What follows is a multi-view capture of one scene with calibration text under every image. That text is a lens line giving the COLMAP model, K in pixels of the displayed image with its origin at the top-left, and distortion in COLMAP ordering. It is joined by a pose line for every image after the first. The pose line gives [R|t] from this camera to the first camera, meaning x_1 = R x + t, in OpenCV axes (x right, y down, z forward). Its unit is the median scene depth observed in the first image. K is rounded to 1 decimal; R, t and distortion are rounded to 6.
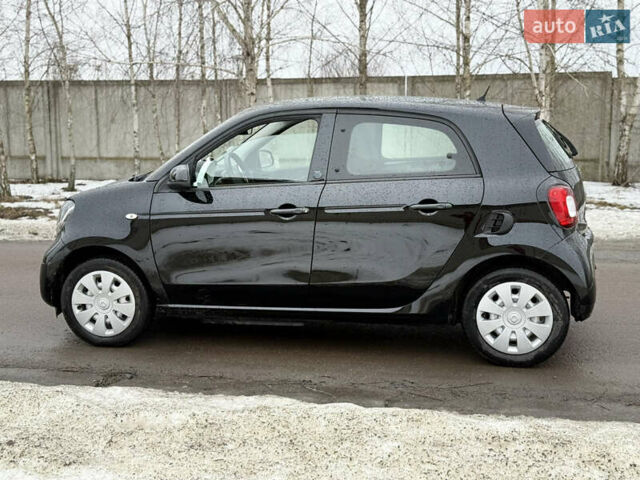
lens RADIAL K [[909.0, 0, 320.0], [0, 909.0, 240.0], [0, 0, 1]] dist [0.119047, -0.022725]
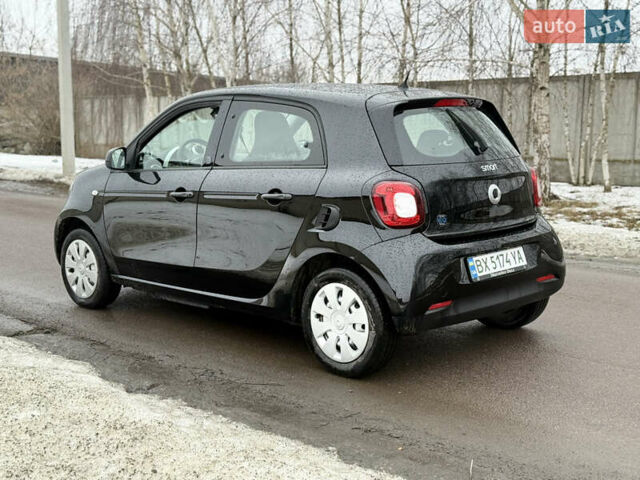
lens RADIAL K [[909.0, 0, 320.0], [0, 909.0, 240.0], [0, 0, 1]] dist [0.119047, -0.022725]
pose [[0.845832, 0.079076, -0.527556, 0.659526], [-0.080632, 0.996541, 0.020097, -0.013707], [0.527320, 0.025539, 0.849283, 0.208436]]
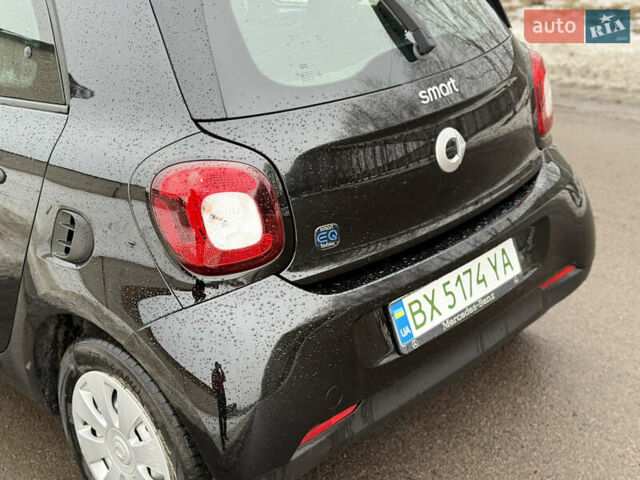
lens RADIAL K [[909.0, 0, 320.0], [0, 909.0, 240.0], [0, 0, 1]] dist [0.119047, -0.022725]
pose [[0.849600, 0.172469, -0.498432, 0.482358], [-0.034202, 0.961051, 0.274246, -0.130156], [0.526317, -0.215952, 0.822408, 0.701787]]
